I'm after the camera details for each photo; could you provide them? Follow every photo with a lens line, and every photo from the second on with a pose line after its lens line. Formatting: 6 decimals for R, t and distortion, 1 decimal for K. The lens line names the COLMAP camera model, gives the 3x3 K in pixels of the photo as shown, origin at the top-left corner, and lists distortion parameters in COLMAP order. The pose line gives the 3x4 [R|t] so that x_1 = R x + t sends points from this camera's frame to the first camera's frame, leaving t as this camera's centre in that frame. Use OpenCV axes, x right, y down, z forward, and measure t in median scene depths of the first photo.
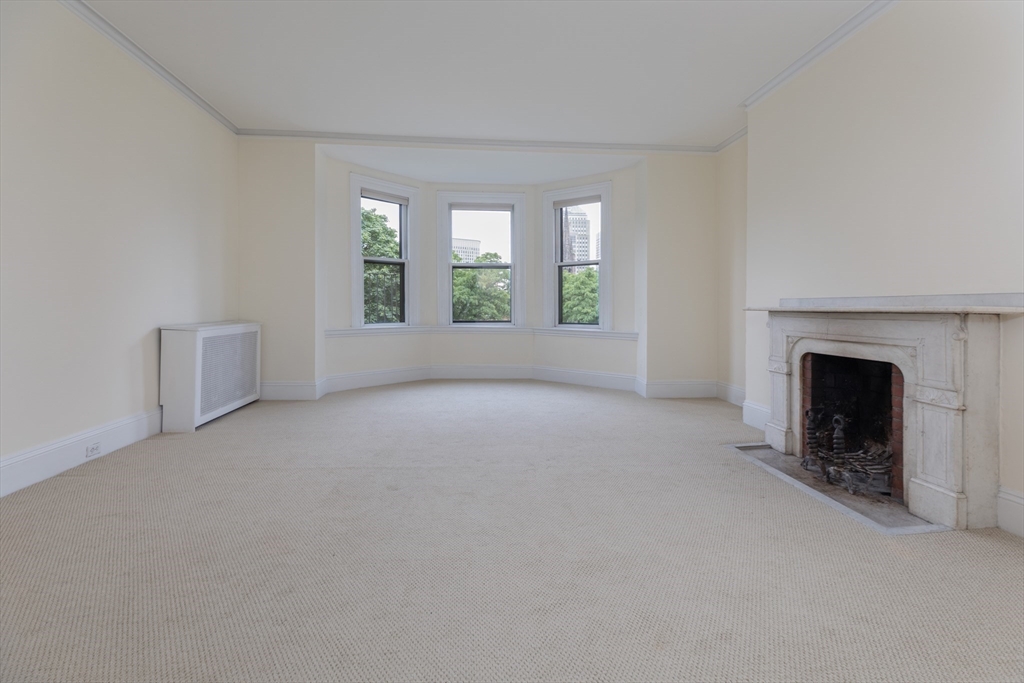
lens RADIAL K [[473.1, 0, 512.7], [0, 473.1, 312.8], [0, 0, 1]] dist [0.000598, 0.000073]
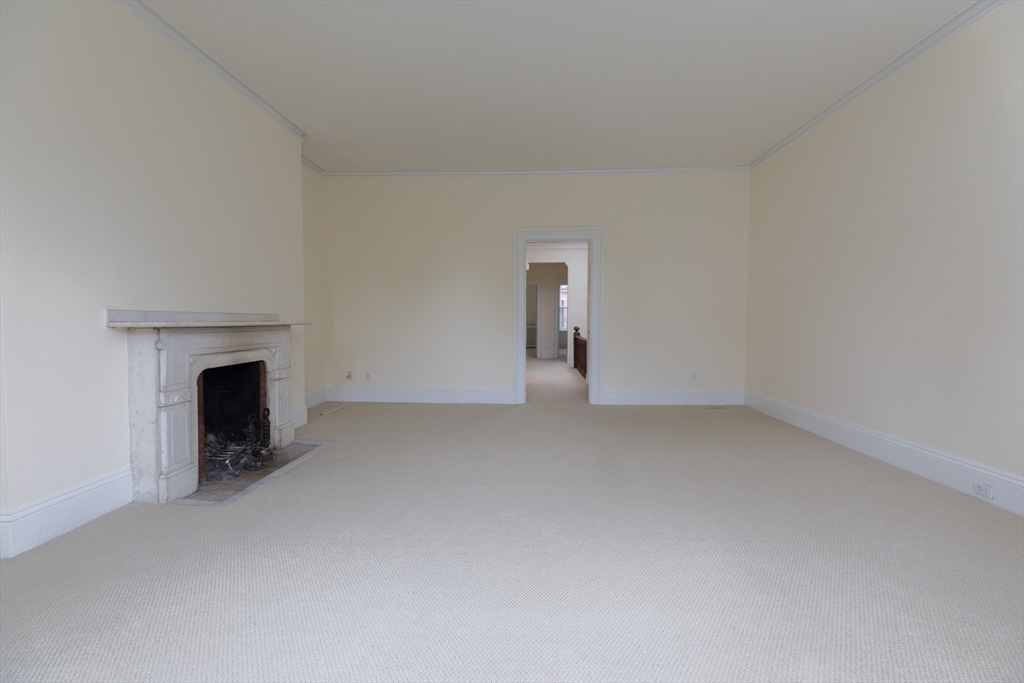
lens RADIAL K [[473.1, 0, 512.7], [0, 473.1, 312.8], [0, 0, 1]] dist [0.000598, 0.000073]
pose [[-0.986493, -0.005704, 0.163703, -0.158825], [-0.005432, 0.999983, 0.002110, -0.039194], [-0.163712, 0.001192, -0.986507, 2.001877]]
